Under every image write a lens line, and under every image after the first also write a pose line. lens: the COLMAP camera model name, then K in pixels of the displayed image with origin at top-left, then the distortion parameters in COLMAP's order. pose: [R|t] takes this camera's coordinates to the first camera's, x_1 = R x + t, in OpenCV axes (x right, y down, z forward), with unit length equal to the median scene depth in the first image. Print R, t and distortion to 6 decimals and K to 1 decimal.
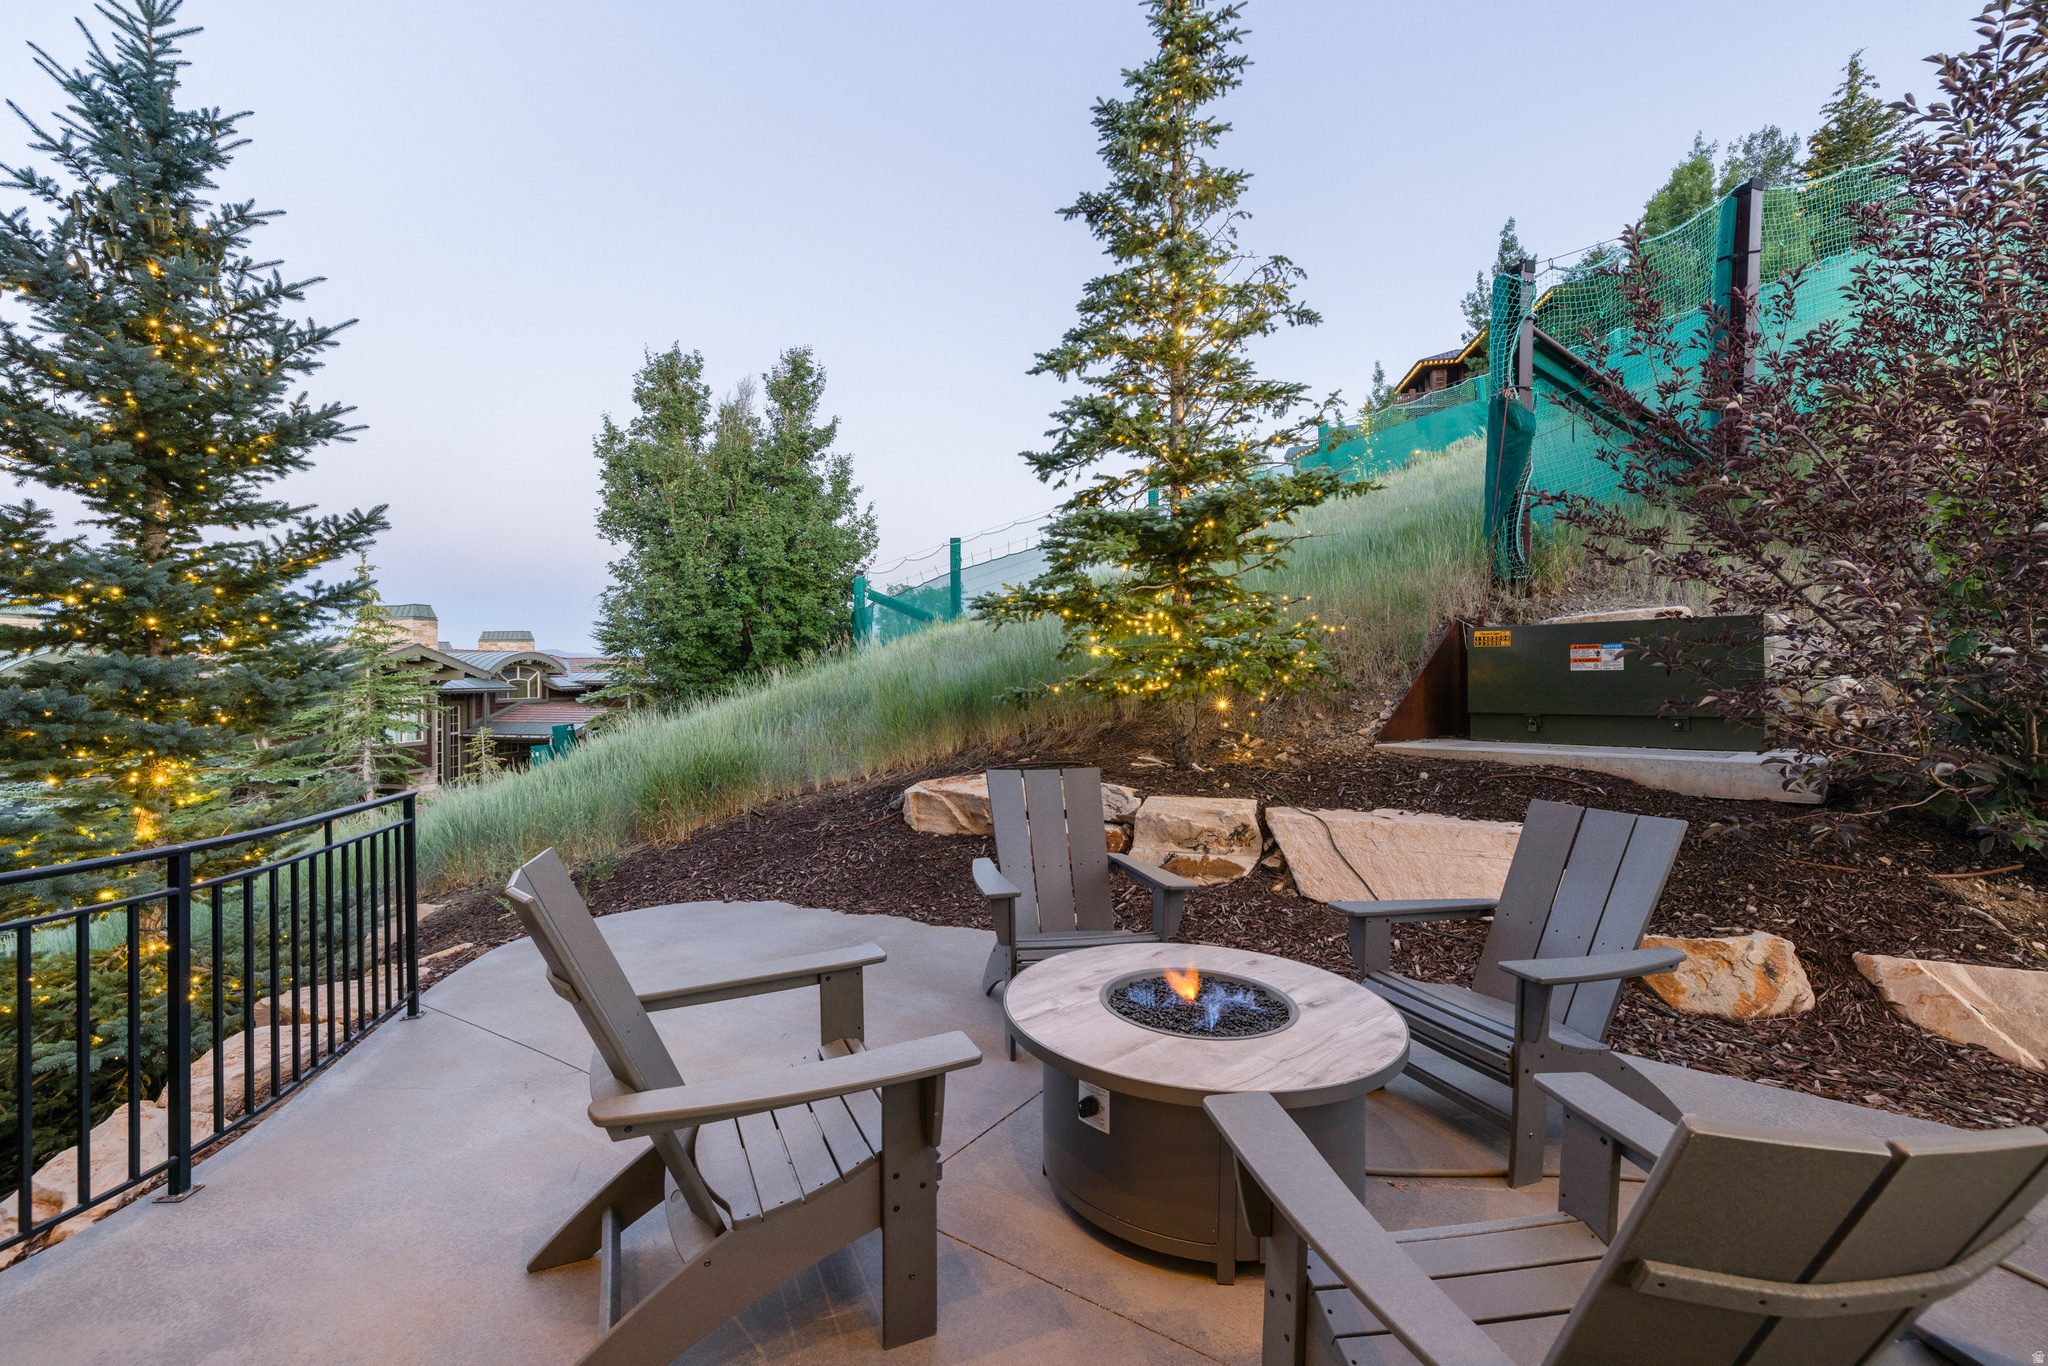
lens RADIAL K [[830.3, 0, 1015.4], [0, 830.3, 683.5], [0, 0, 1]] dist [0.004404, 0.000247]
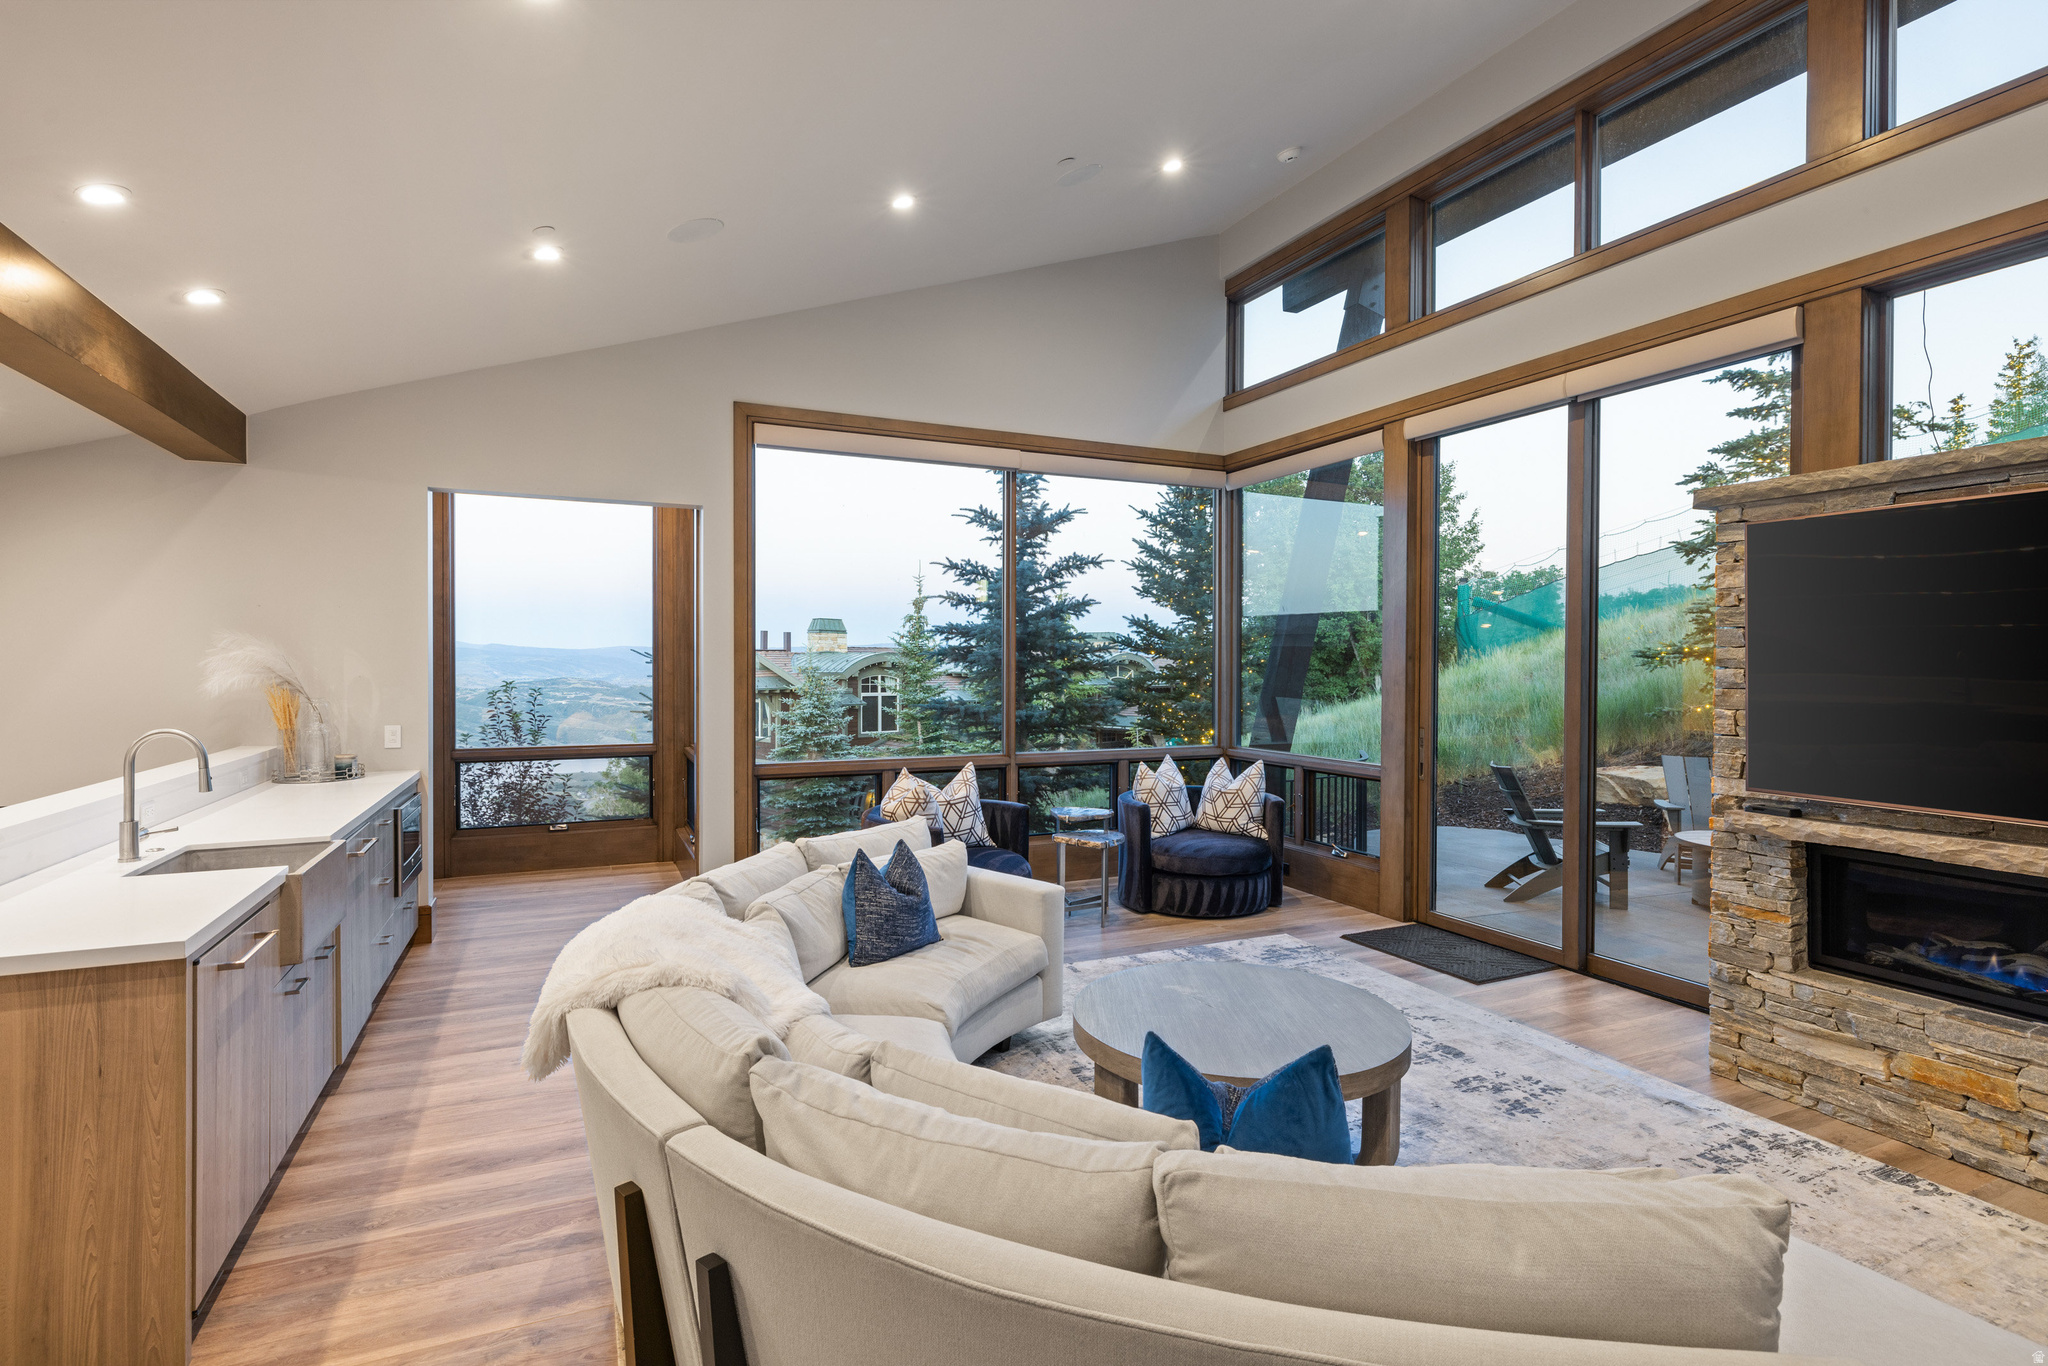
lens RADIAL K [[994.0, 0, 1022.2], [0, 994.0, 672.6], [0, 0, 1]] dist [0.004003, 0.000366]
pose [[0.854614, 0.009901, -0.519170, -0.048850], [-0.012759, 0.999917, -0.001935, -0.034103], [0.519107, 0.008278, 0.854669, -0.926864]]
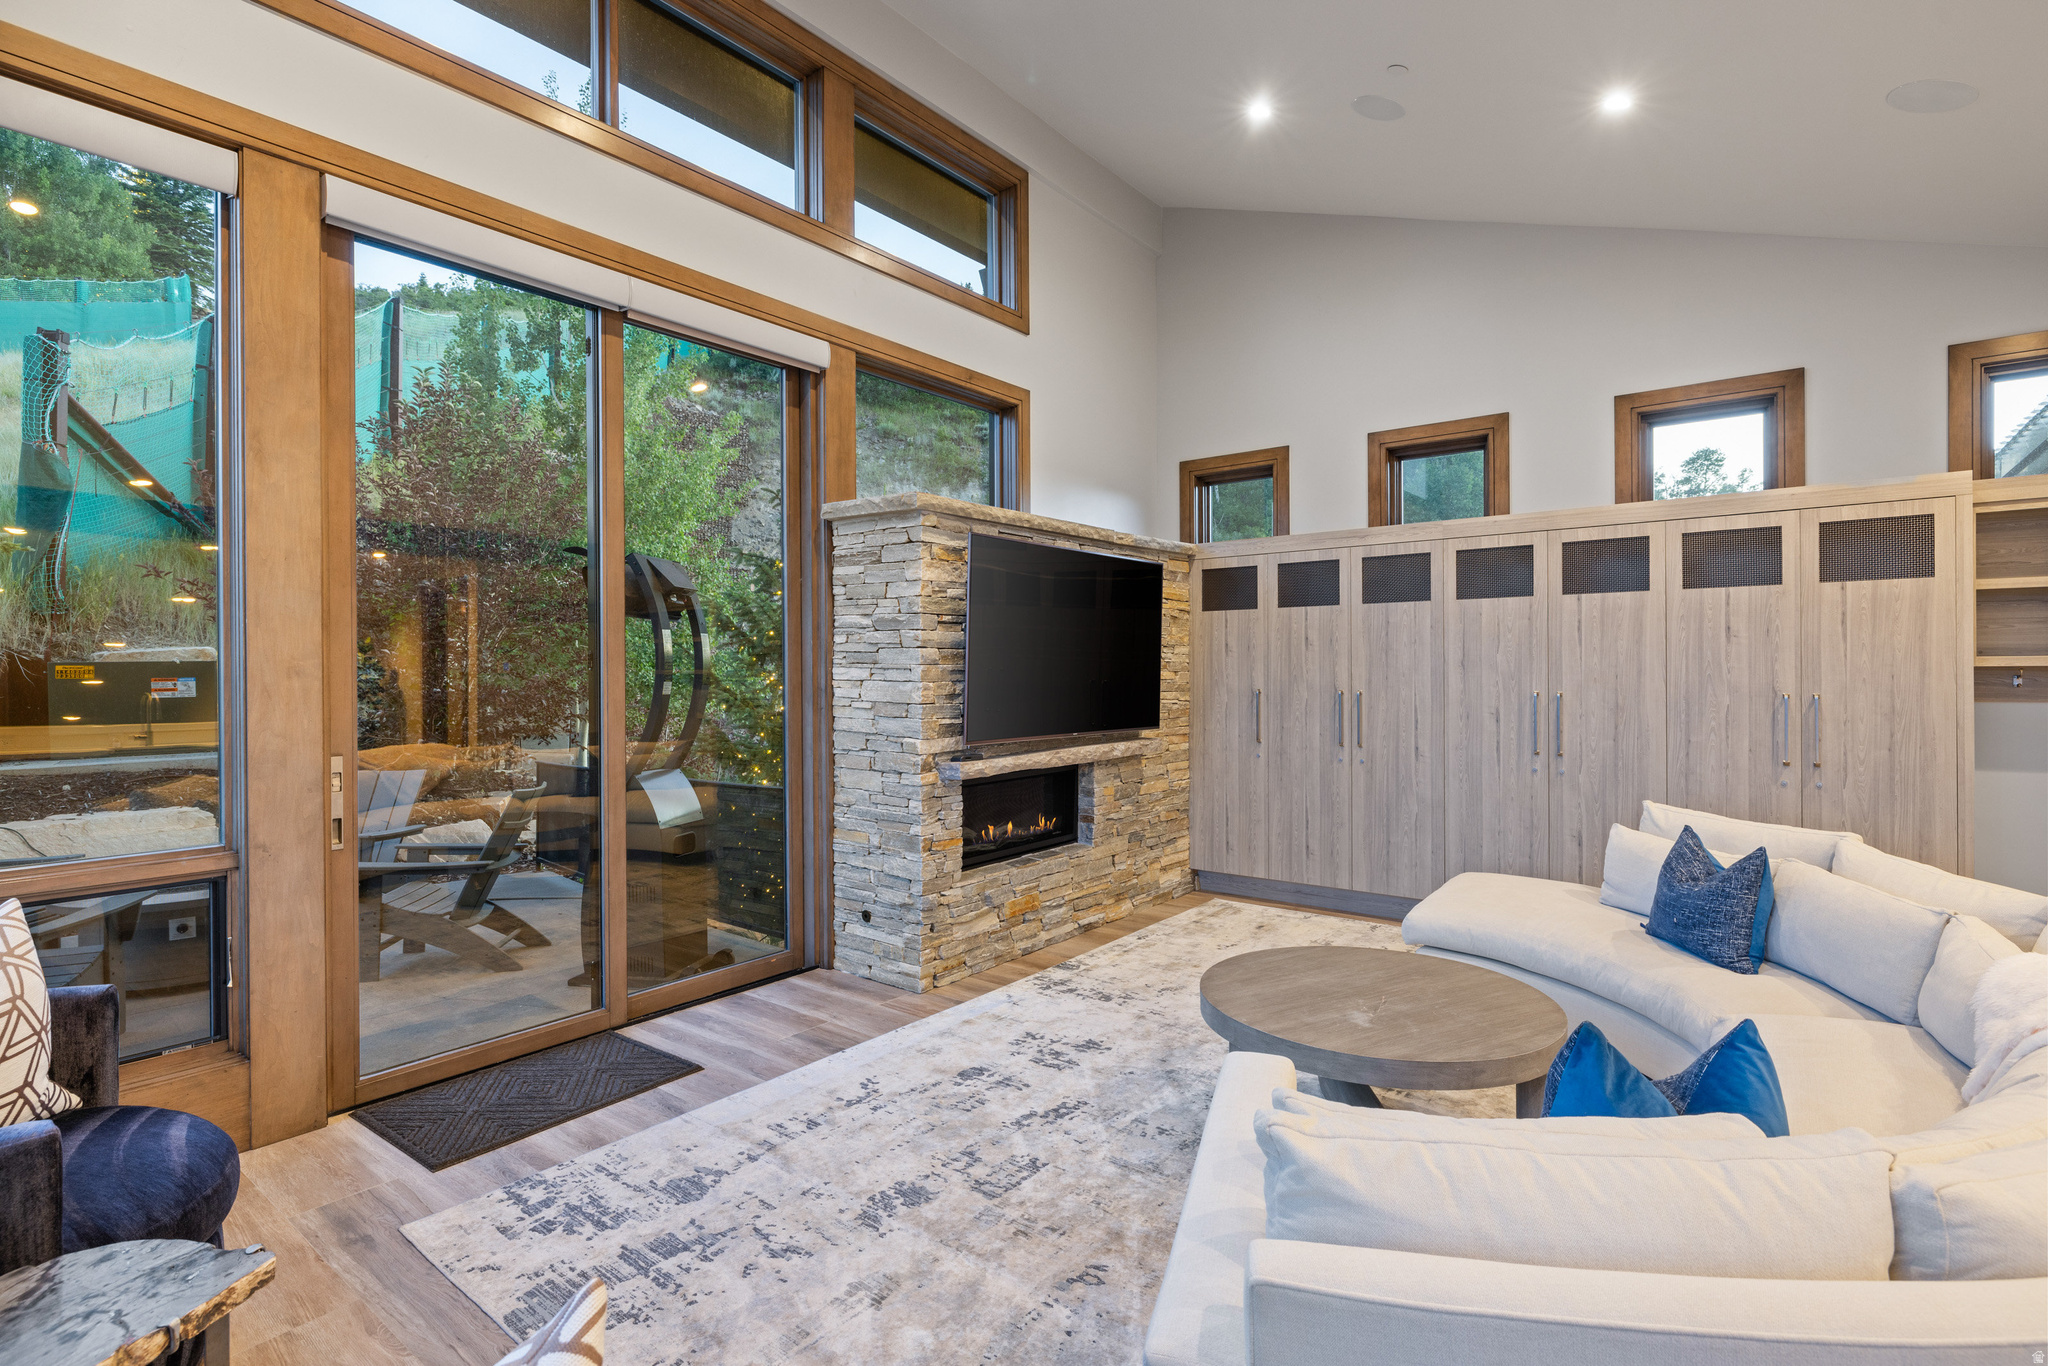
lens RADIAL K [[994.0, 0, 1012.9], [0, 994.0, 671.7], [0, 0, 1]] dist [0.004003, 0.000366]
pose [[0.071212, -0.000603, 0.997461, -0.638502], [0.017335, 0.999850, -0.000633, -0.025941], [-0.997311, 0.017336, 0.071212, -0.370802]]
